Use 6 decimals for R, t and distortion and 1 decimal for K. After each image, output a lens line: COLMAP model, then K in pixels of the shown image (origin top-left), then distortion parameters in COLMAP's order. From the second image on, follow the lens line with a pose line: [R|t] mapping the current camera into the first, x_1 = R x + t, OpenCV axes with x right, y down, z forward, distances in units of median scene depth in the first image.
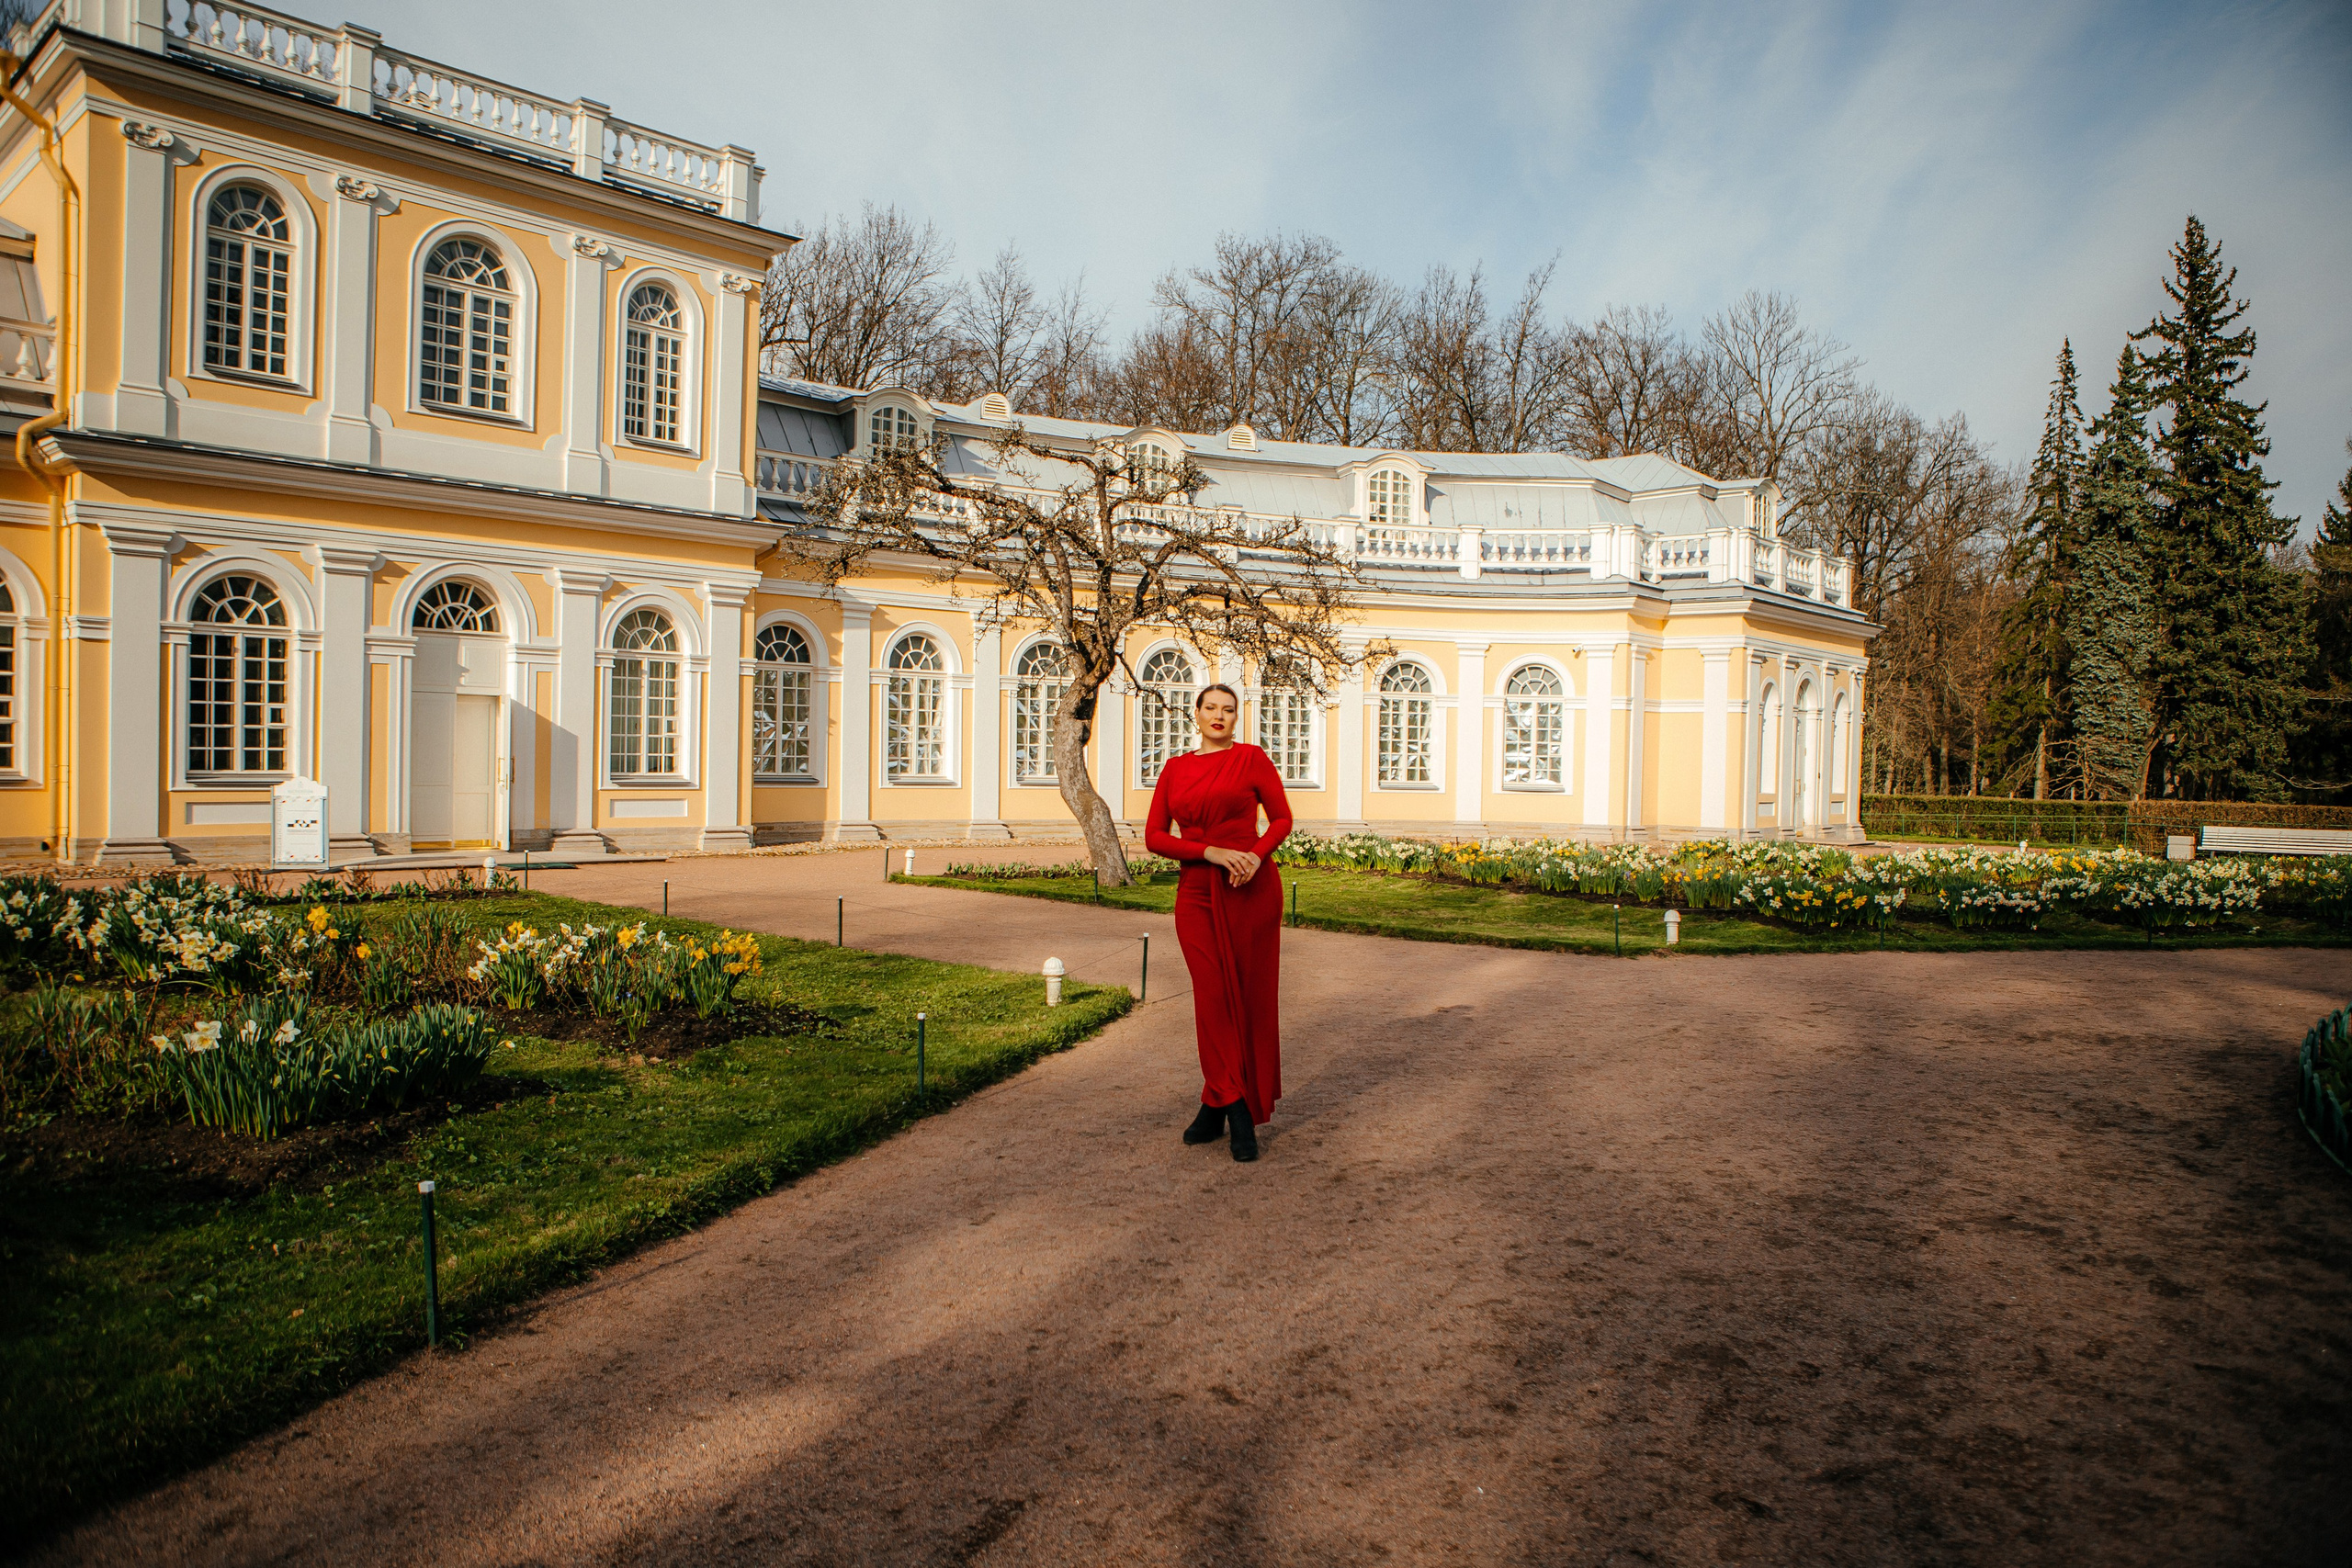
lens RADIAL K [[1588.8, 0, 1176.0], [0, 1588.8, 784.0], [0, 0, 1]] dist [-0.114917, 0.073199]
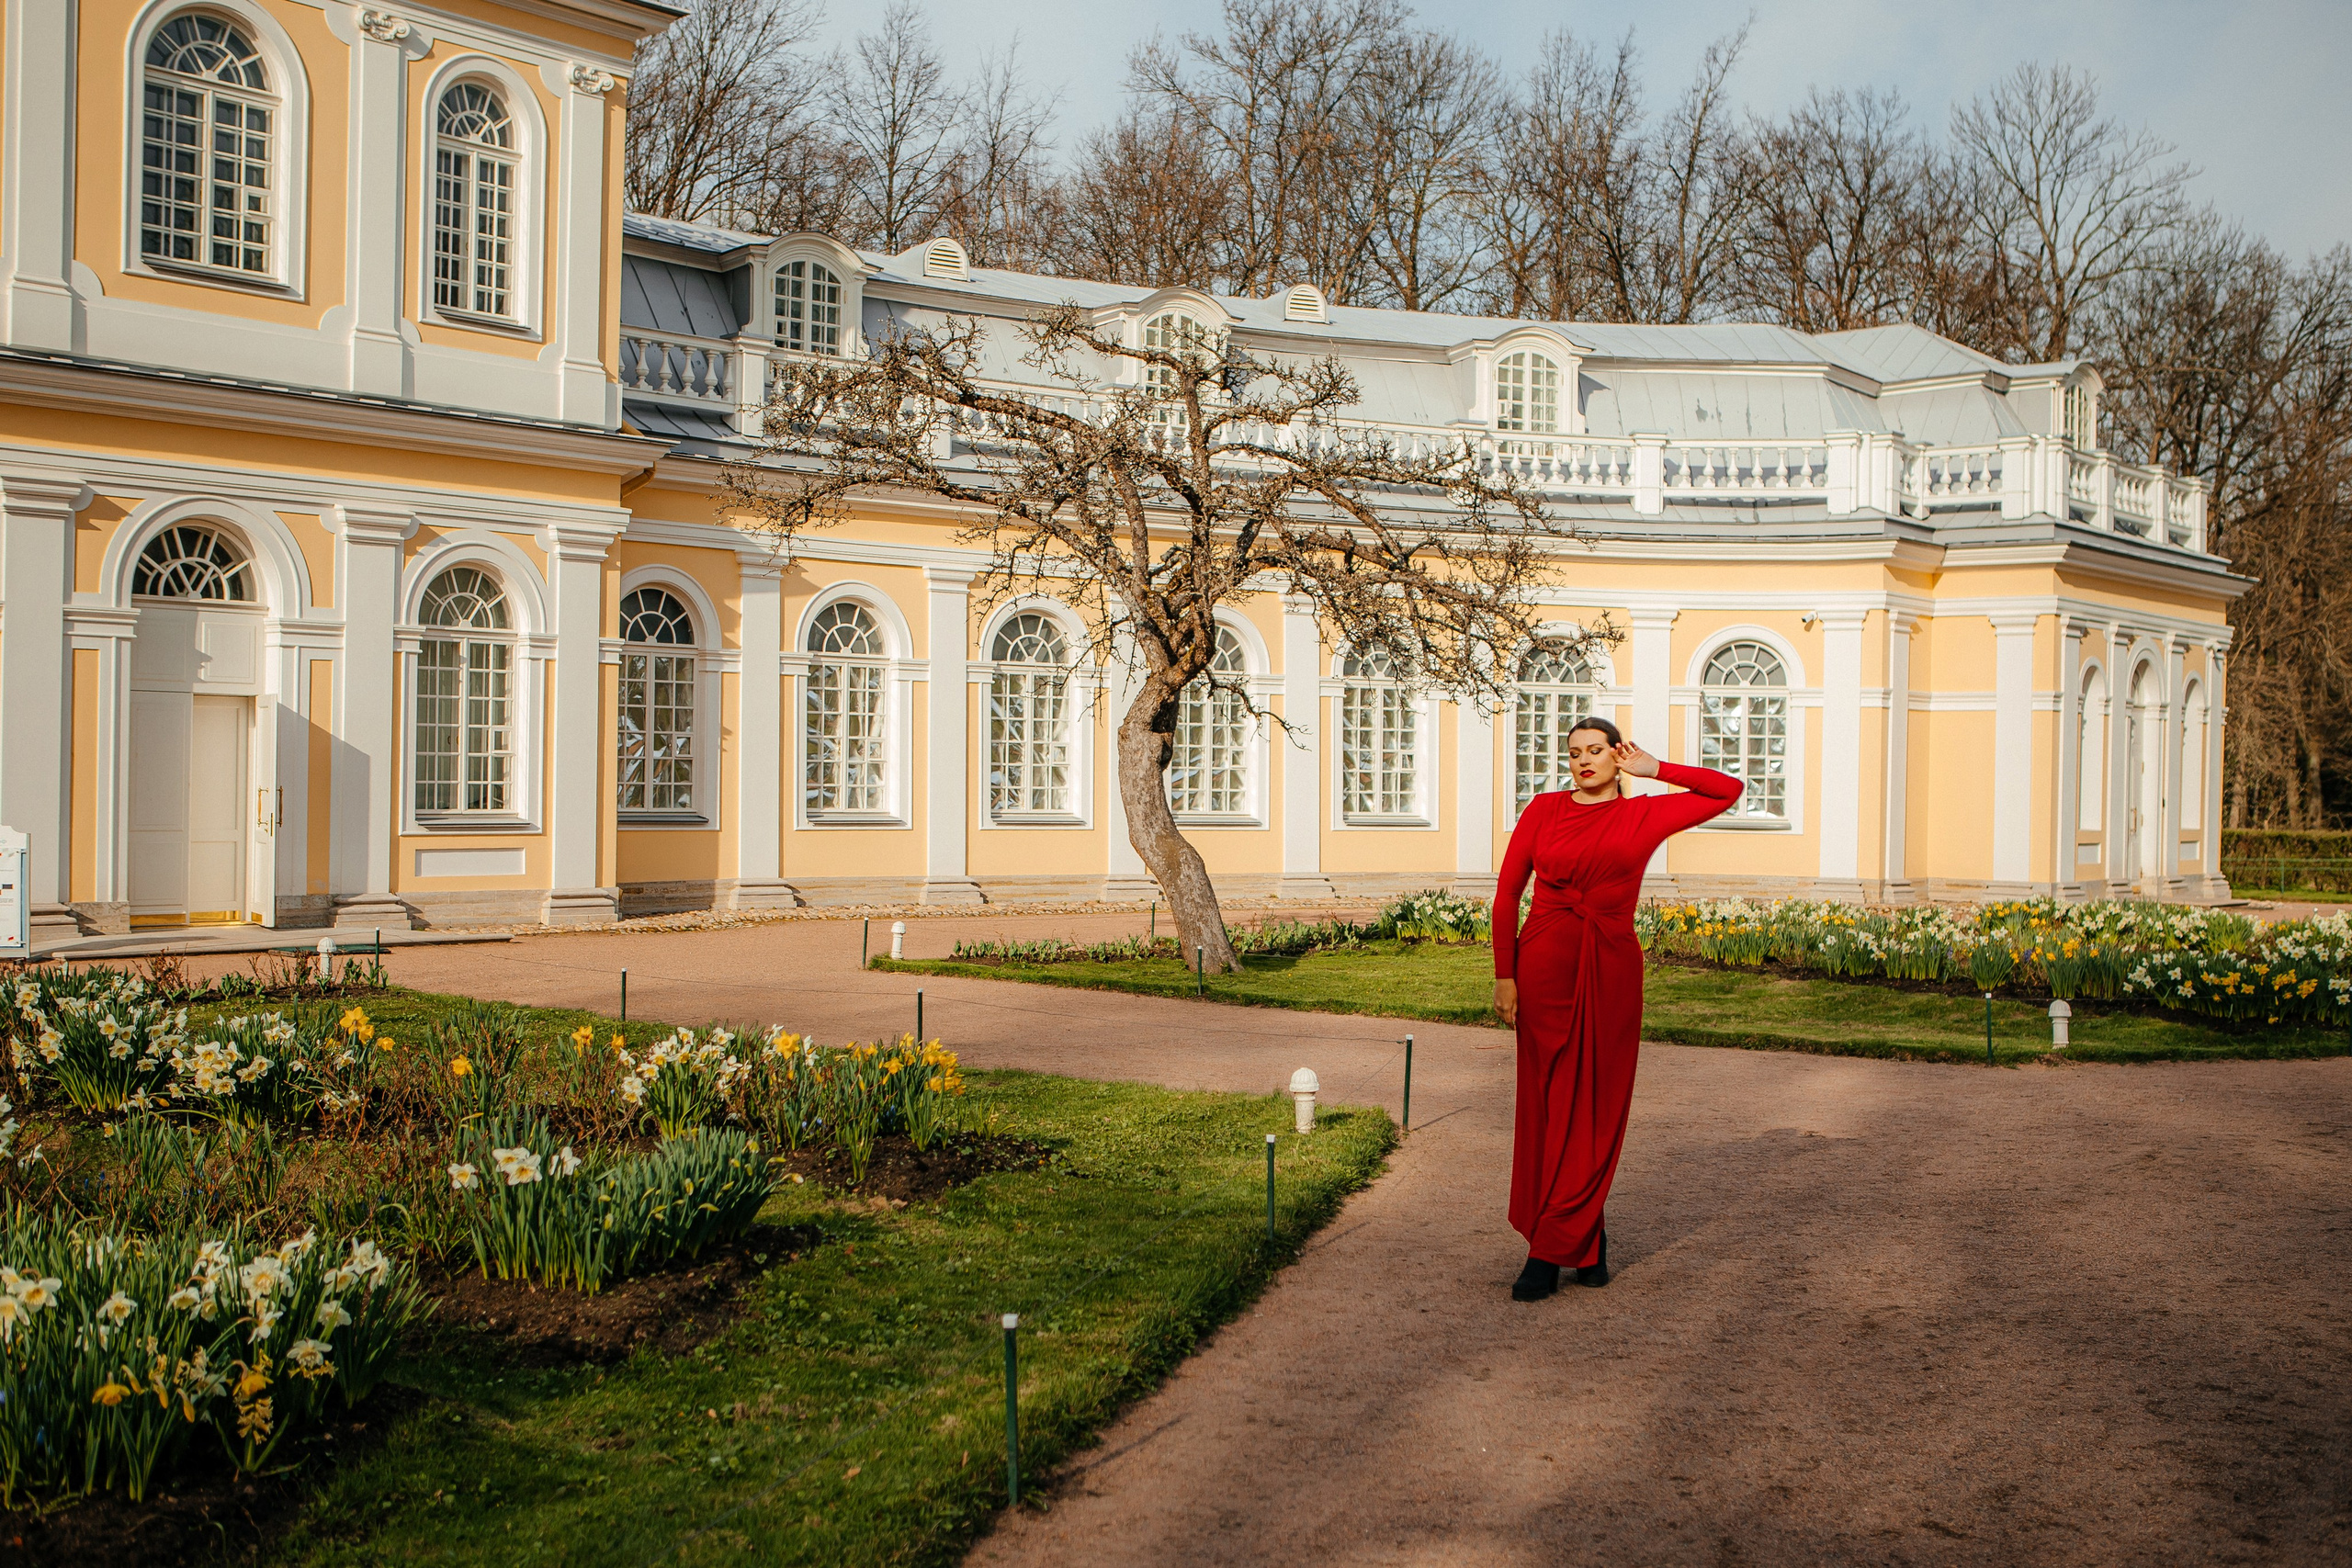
lens RADIAL K [[2469.1, 0, 1176.0], [0, 2469.1, 784.0], [0, 0, 1]] dist [-0.093018, 0.125122]
pose [[0.999593, -0.004363, 0.028201, -0.045046], [0.004724, 0.999908, -0.012725, -0.002325], [-0.028143, 0.012854, 0.999521, -0.040131]]
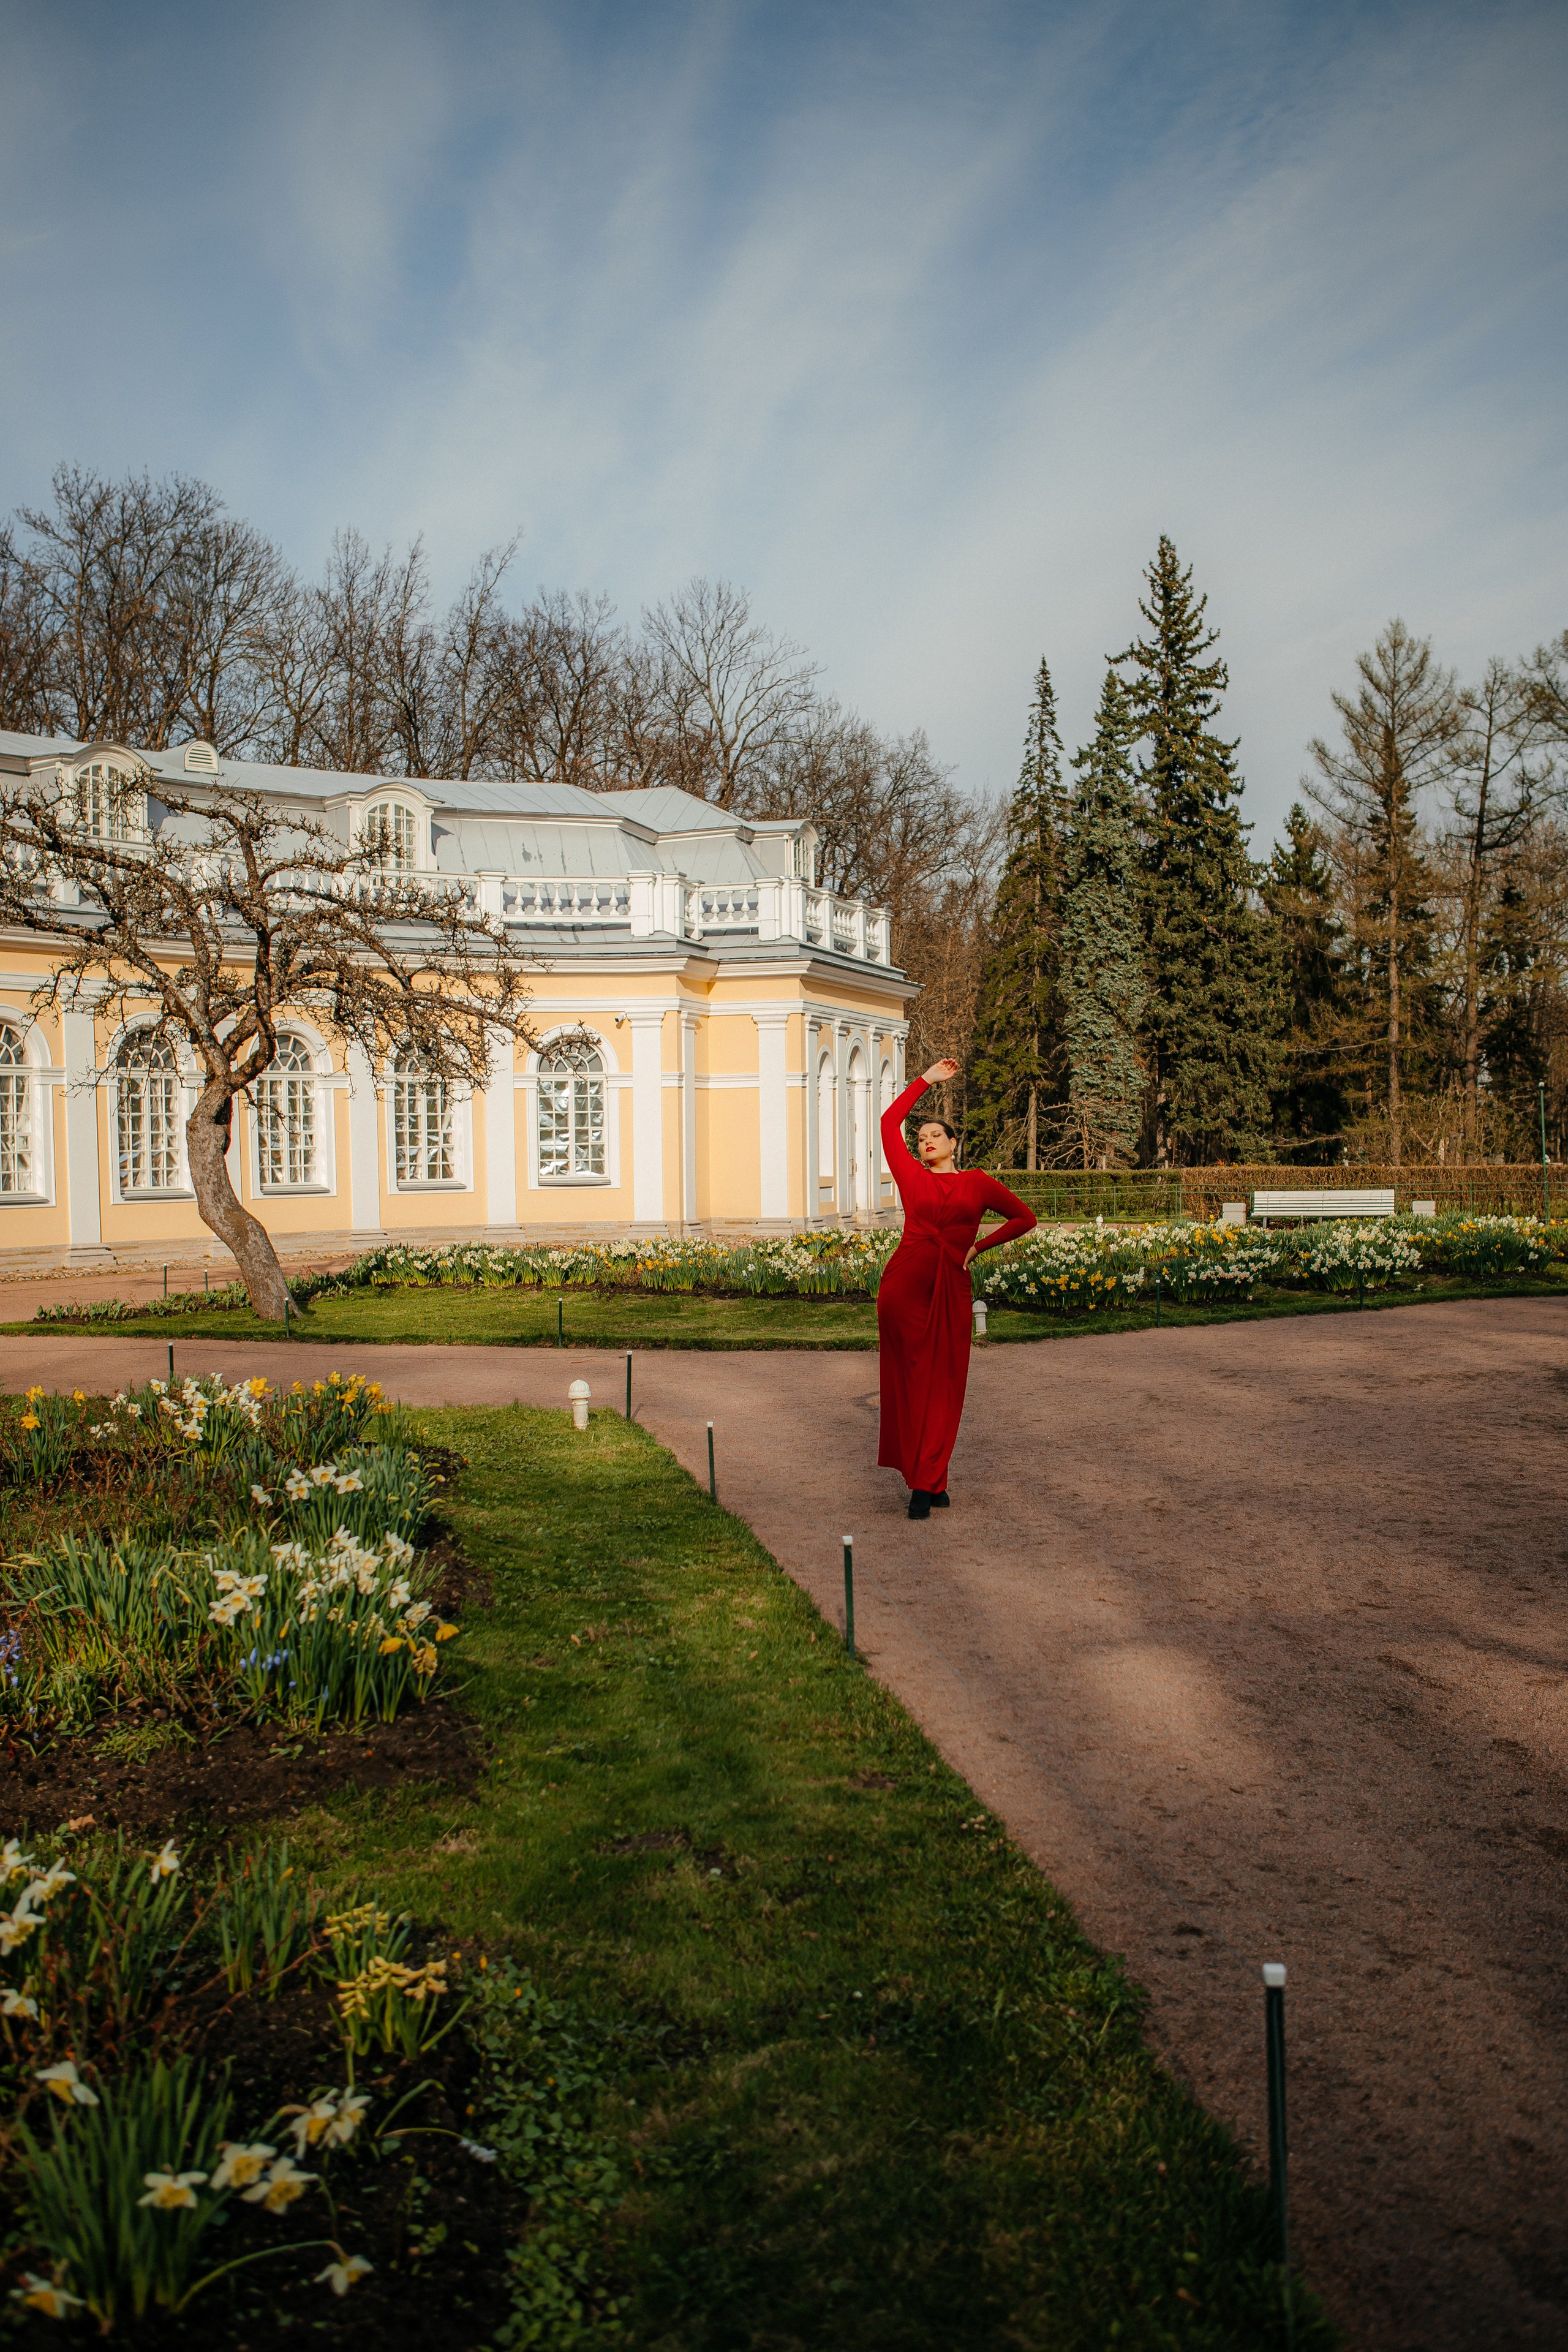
lens RADIAL K [[2061.3, 0, 784.0], [0, 2061.3, 1176.0], [0, 0, 1]] dist [-0.118928, 0.166223]
pose [[0.909834, -0.040071, 0.413034, -0.128576], [0.039741, 0.999166, 0.009395, -0.006306], [-0.413066, 0.007867, 0.910667, -0.056711]]
